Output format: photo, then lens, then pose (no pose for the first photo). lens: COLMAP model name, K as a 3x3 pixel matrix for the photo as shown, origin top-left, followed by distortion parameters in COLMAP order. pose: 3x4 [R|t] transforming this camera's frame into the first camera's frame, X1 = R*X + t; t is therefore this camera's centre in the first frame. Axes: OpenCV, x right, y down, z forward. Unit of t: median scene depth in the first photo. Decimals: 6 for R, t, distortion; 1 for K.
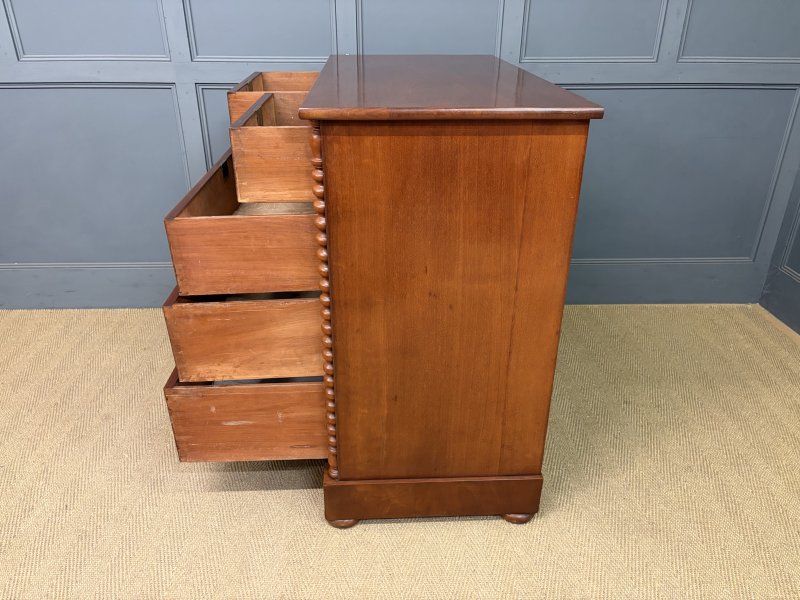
lens RADIAL K [[612.8, 0, 398.6], [0, 612.8, 302.5], [0, 0, 1]] dist [0.042672, -0.058487]
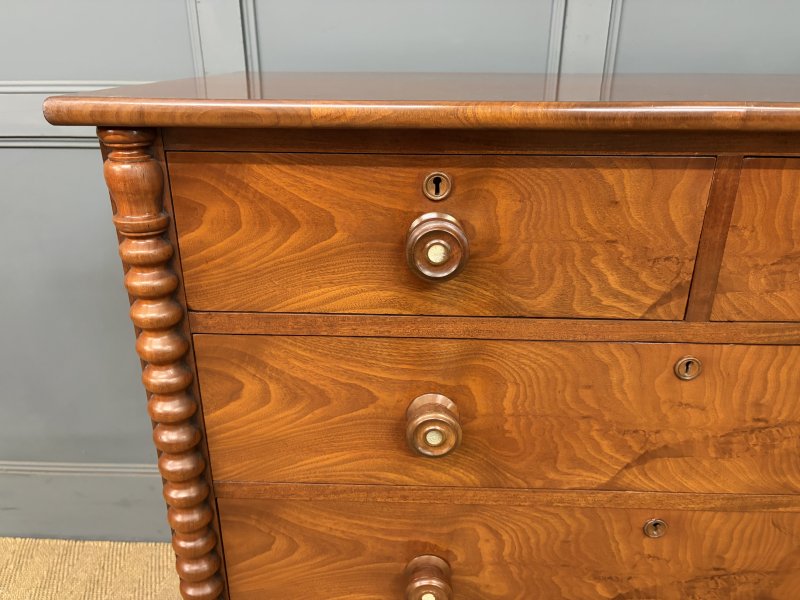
lens RADIAL K [[612.8, 0, 382.1], [0, 612.8, 309.9], [0, 0, 1]] dist [0.042672, -0.058487]
pose [[0.996593, 0.023773, -0.078981, -0.186058], [-0.028920, 0.997488, -0.064670, -0.195202], [0.077245, 0.066734, 0.994776, 0.538230]]
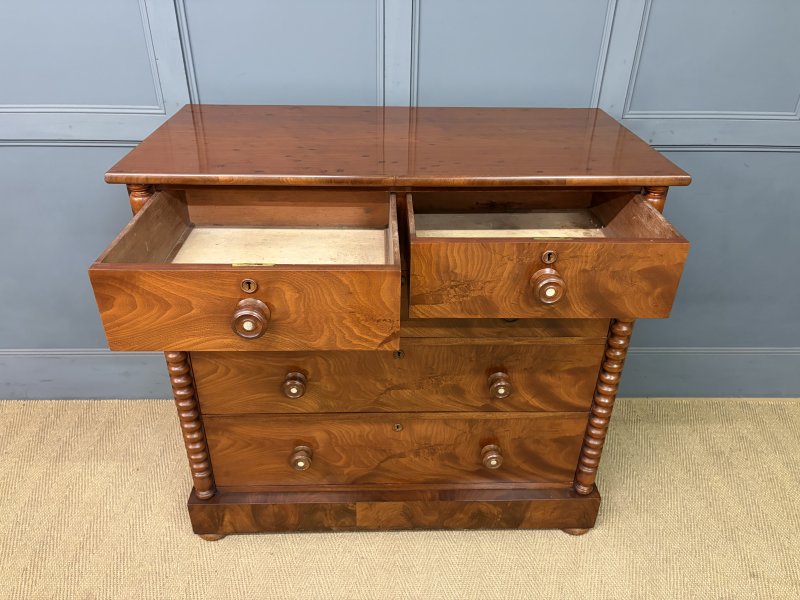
lens RADIAL K [[612.8, 0, 396.9], [0, 612.8, 302.9], [0, 0, 1]] dist [0.042672, -0.058487]
pose [[0.999909, 0.013161, -0.003116, -0.076980], [-0.012918, 0.997584, 0.068261, -0.210280], [0.004007, -0.068215, 0.997663, 0.222904]]
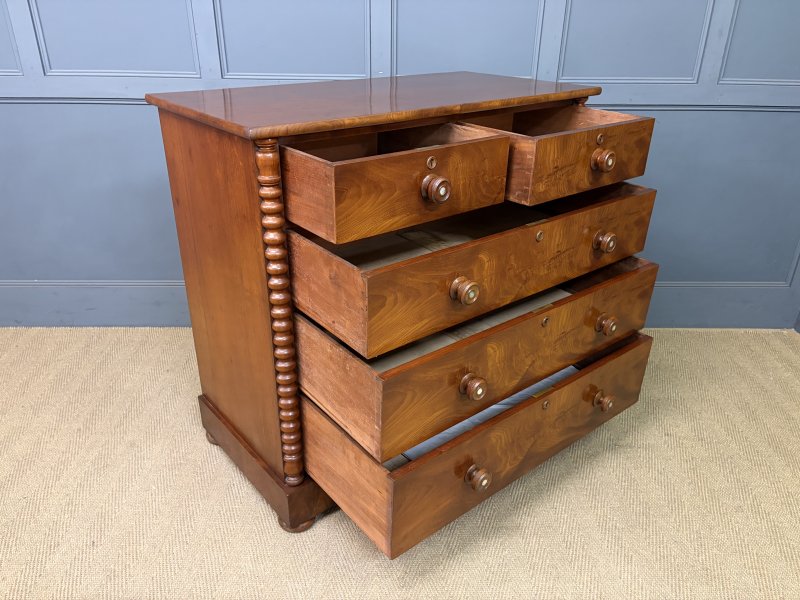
lens RADIAL K [[612.8, 0, 398.5], [0, 612.8, 299.5], [0, 0, 1]] dist [0.042672, -0.058487]
pose [[0.999931, 0.011415, -0.002844, -0.047788], [-0.011454, 0.999833, -0.014231, -0.028590], [0.002681, 0.014262, 0.999895, 0.026742]]
